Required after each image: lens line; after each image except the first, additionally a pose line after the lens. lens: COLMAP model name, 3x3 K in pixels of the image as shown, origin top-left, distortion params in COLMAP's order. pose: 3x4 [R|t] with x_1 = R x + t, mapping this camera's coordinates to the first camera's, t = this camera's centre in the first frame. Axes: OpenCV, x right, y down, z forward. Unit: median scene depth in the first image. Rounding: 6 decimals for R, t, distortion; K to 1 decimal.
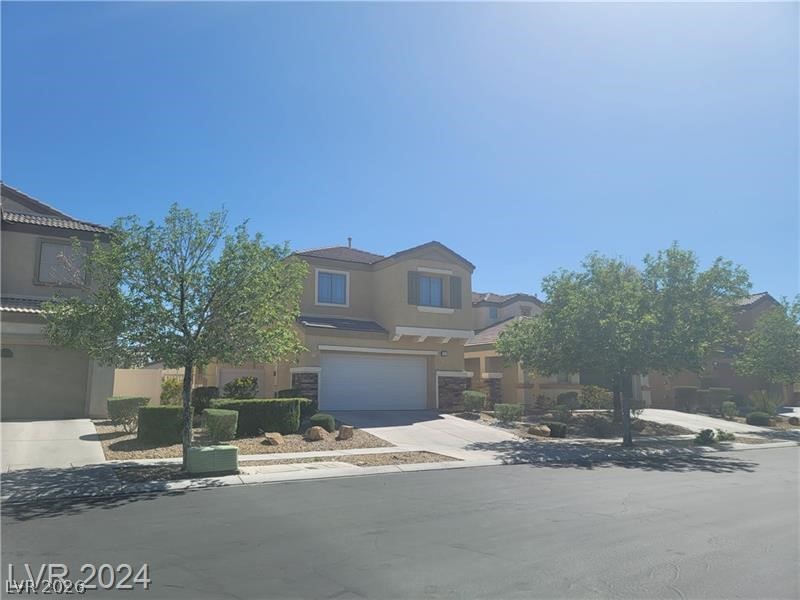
lens RADIAL K [[584.9, 0, 388.8], [0, 584.9, 298.5], [0, 0, 1]] dist [0.038307, 0.000050]
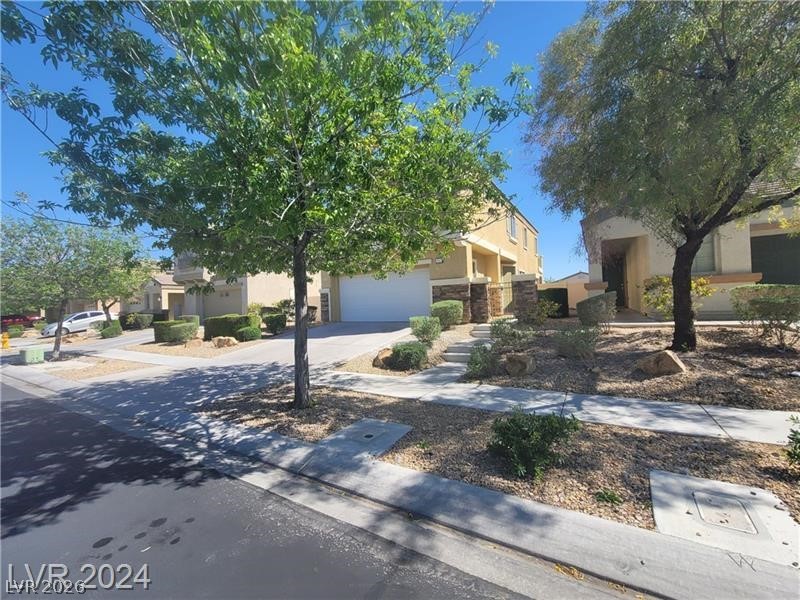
lens RADIAL K [[327.5, 0, 401.6], [0, 327.5, 301.5], [0, 0, 1]] dist [-0.004269, 0.000556]
pose [[0.480405, -0.038099, -0.876219, 0.522152], [0.178521, 0.982389, 0.055162, 0.121856], [0.858686, -0.182924, 0.478746, 0.720318]]
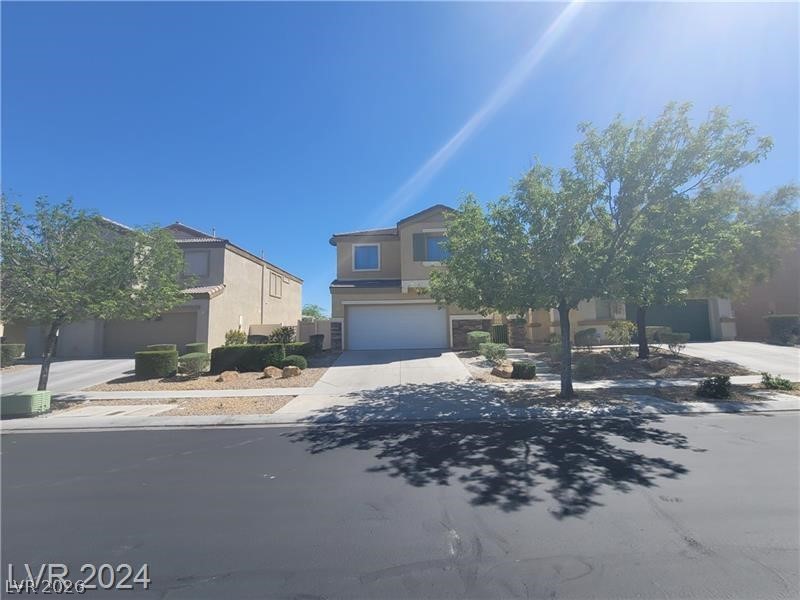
lens RADIAL K [[327.5, 0, 401.6], [0, 327.5, 301.5], [0, 0, 1]] dist [-0.004269, 0.000556]
pose [[0.866684, -0.076835, -0.492905, 0.327279], [0.109403, 0.993289, 0.037530, 0.061613], [0.486713, -0.086452, 0.869274, 0.390086]]
